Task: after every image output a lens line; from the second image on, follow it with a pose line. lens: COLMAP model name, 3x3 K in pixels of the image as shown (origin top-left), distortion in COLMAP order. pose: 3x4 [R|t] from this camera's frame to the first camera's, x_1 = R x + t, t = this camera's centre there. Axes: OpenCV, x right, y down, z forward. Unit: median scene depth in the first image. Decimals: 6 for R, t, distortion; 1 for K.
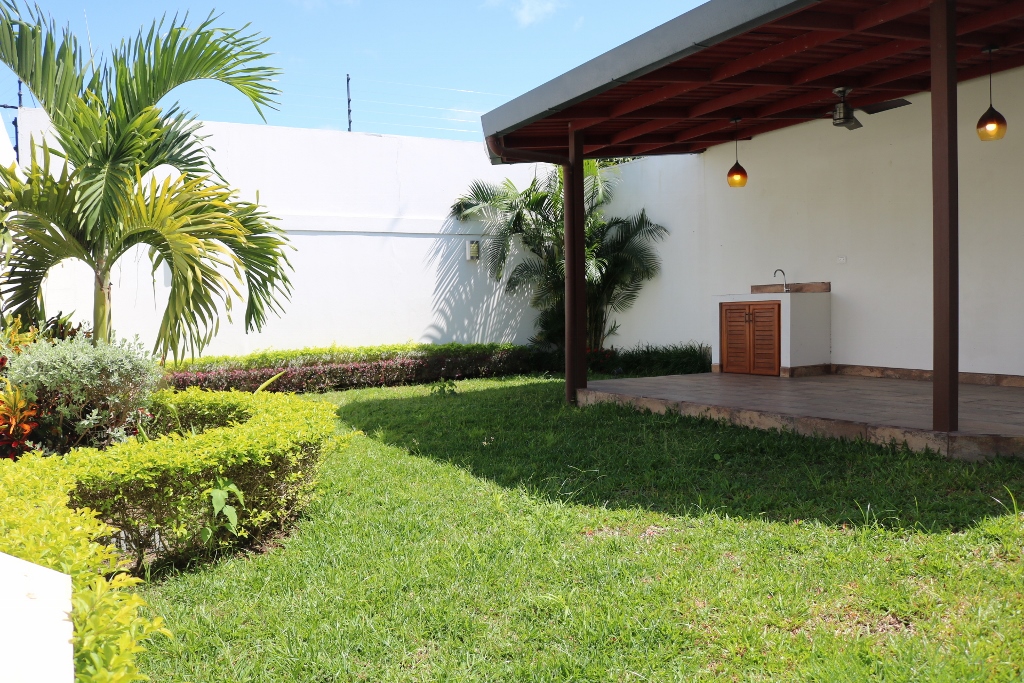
lens RADIAL K [[844.5, 0, 504.2], [0, 844.5, 341.1], [0, 0, 1]] dist [-0.154688, 0.124538]
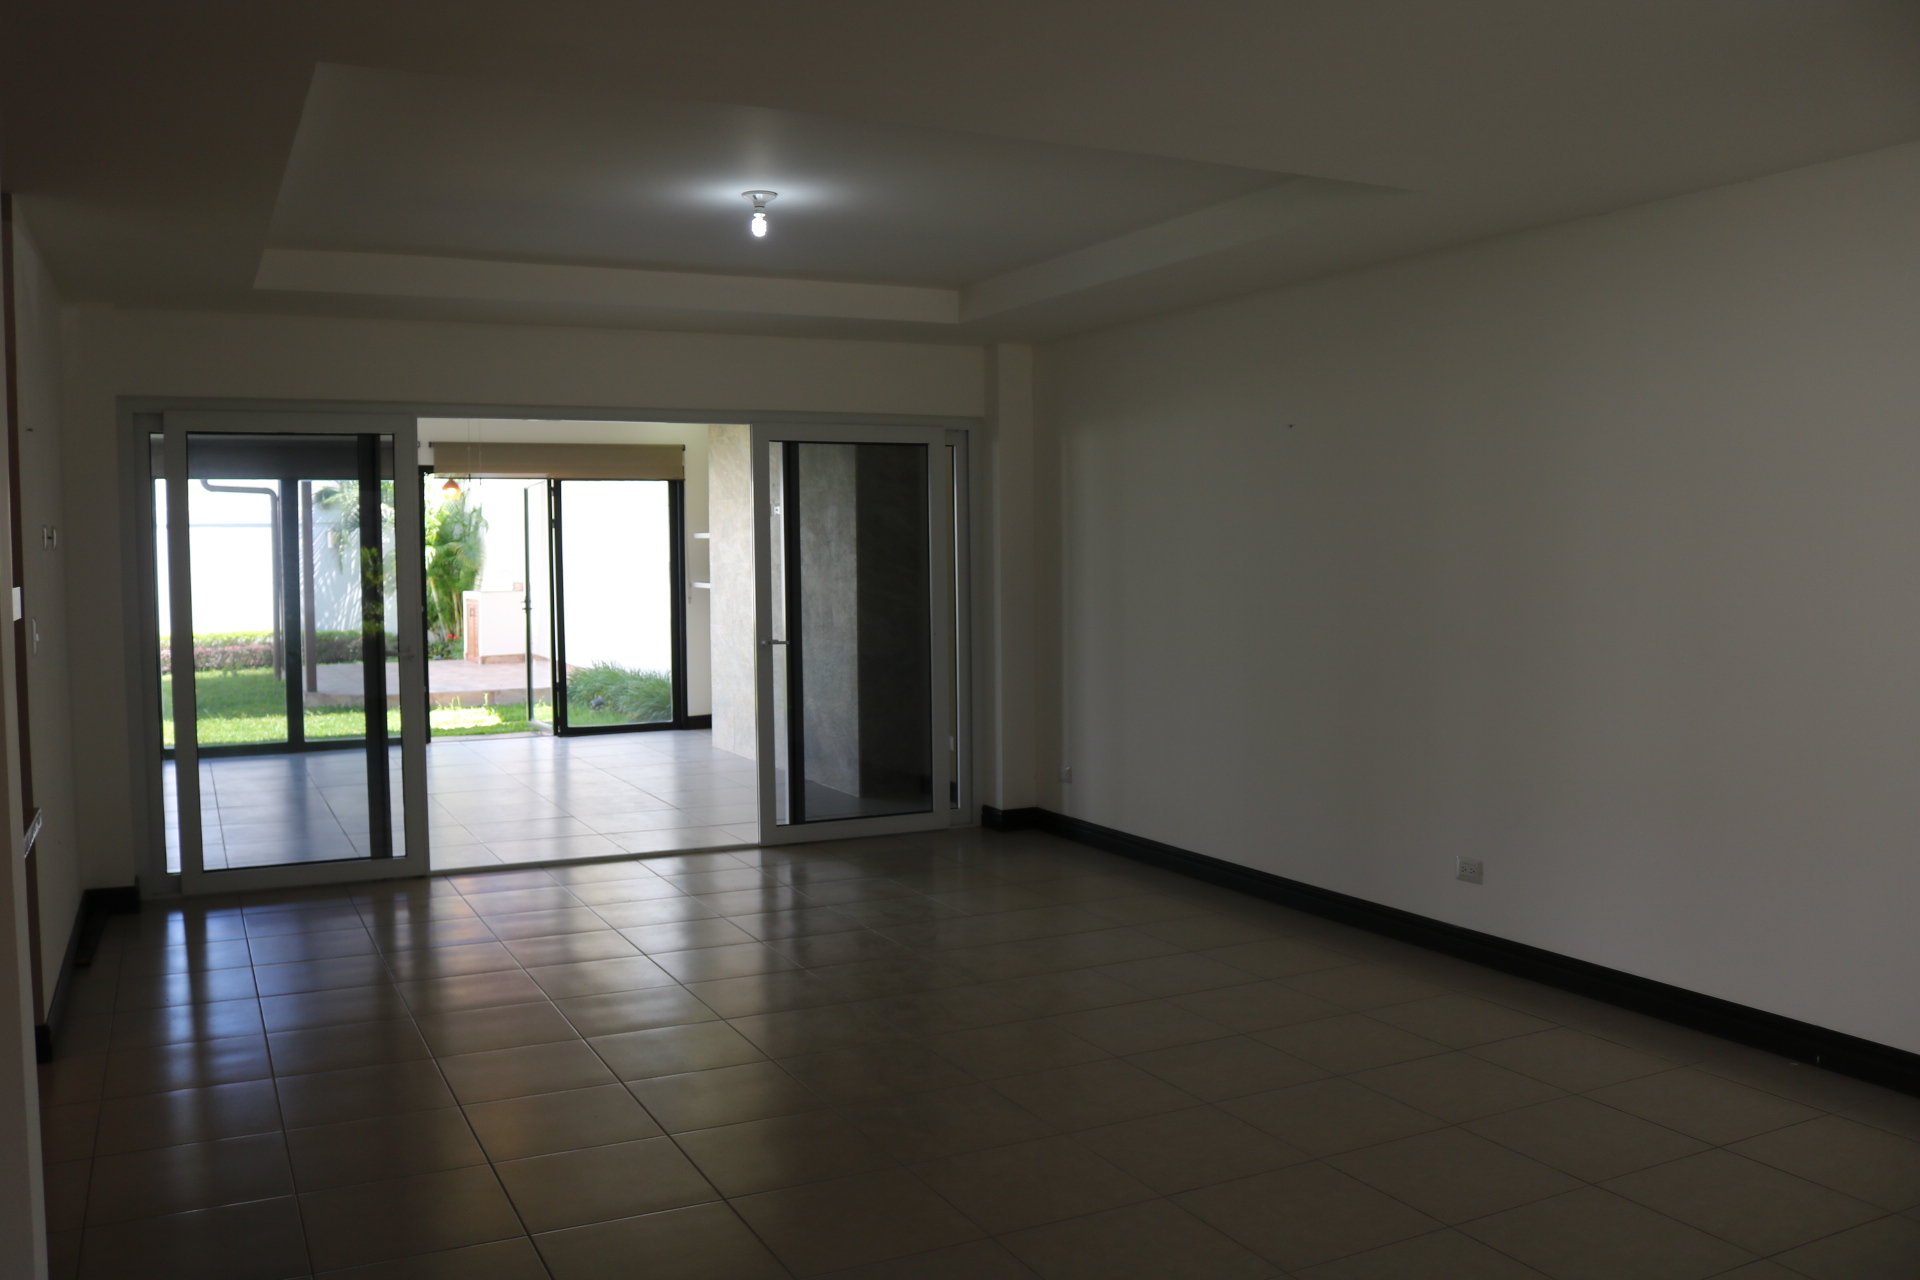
lens RADIAL K [[1583.4, 0, 945.5], [0, 1583.4, 639.2], [0, 0, 1]] dist [-0.154688, 0.124538]
pose [[0.999641, 0.008823, -0.025305, 1.001065], [-0.008282, 0.999737, 0.021406, -0.043276], [0.025488, -0.021189, 0.999451, -1.139927]]
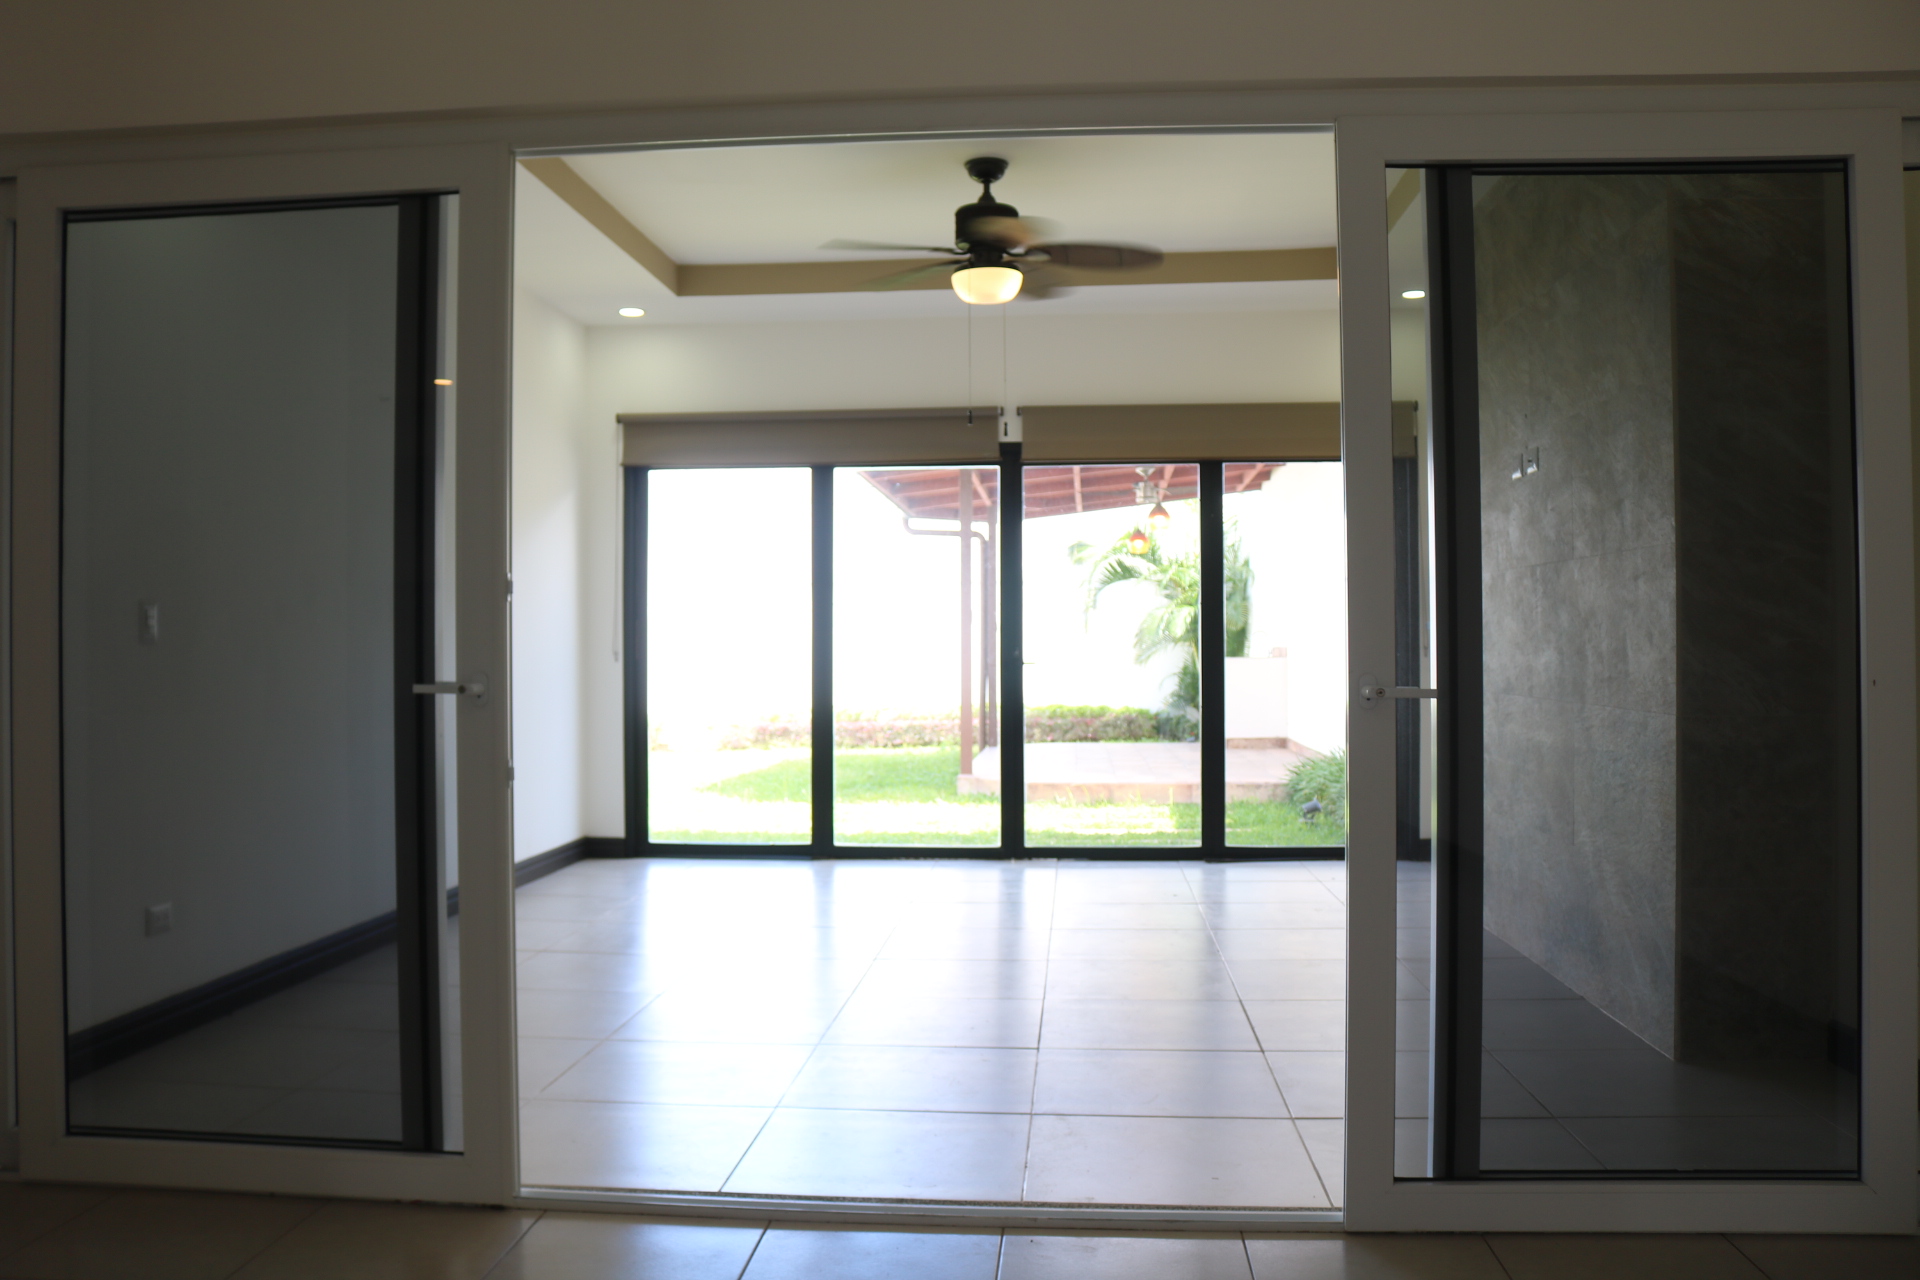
lens RADIAL K [[1583.4, 0, 945.5], [0, 1583.4, 639.2], [0, 0, 1]] dist [-0.154688, 0.124538]
pose [[0.840678, 0.009132, -0.541458, 0.981691], [-0.027839, 0.999265, -0.026369, -0.023190], [0.540819, 0.037241, 0.840314, -0.624515]]
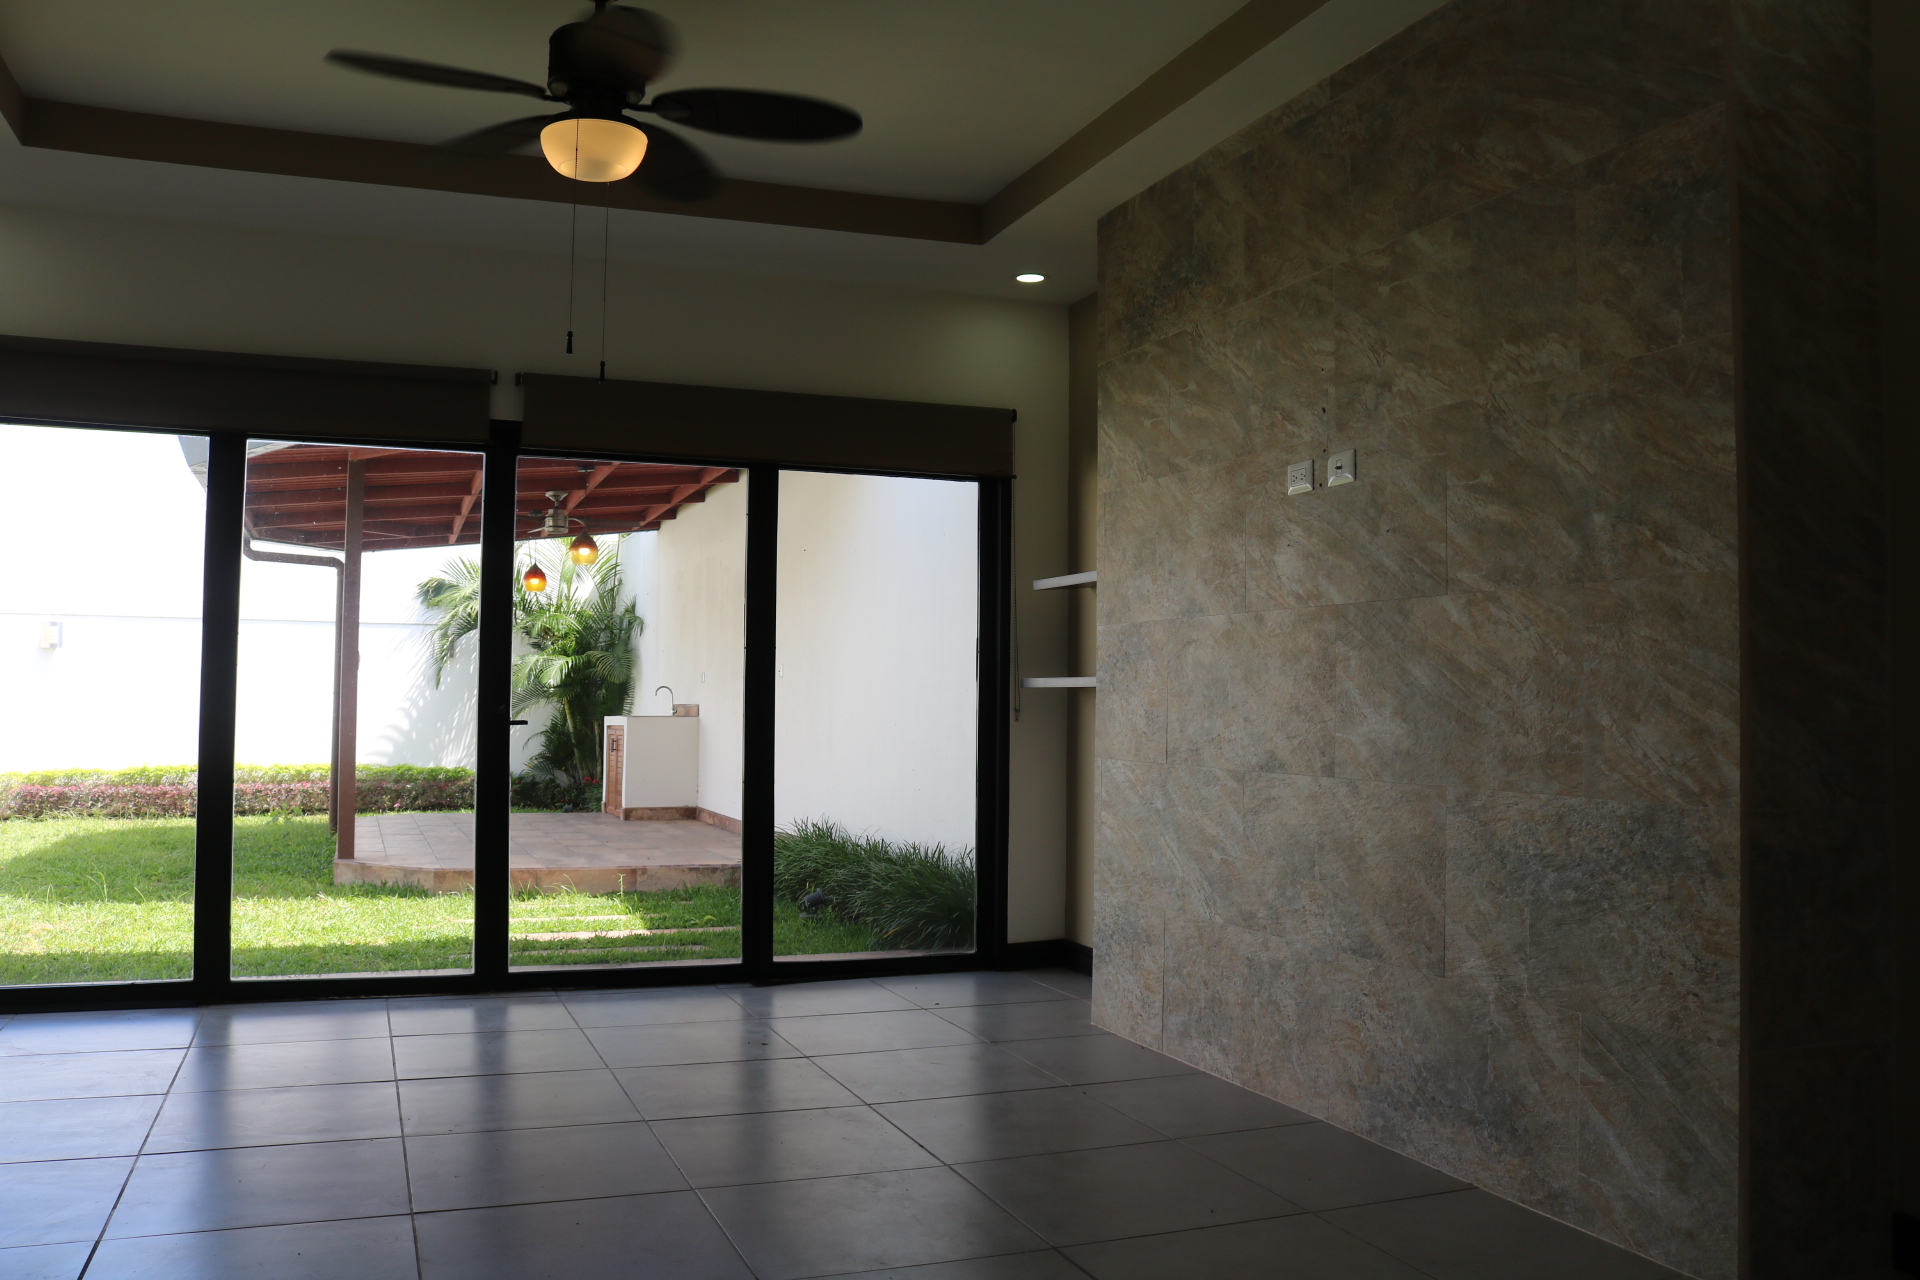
lens RADIAL K [[1583.4, 0, 945.5], [0, 1583.4, 639.2], [0, 0, 1]] dist [-0.154688, 0.124538]
pose [[0.991784, 0.021758, -0.126058, 0.801385], [-0.031589, 0.996568, -0.076516, -0.024670], [0.123961, 0.079869, 0.989068, -0.476673]]
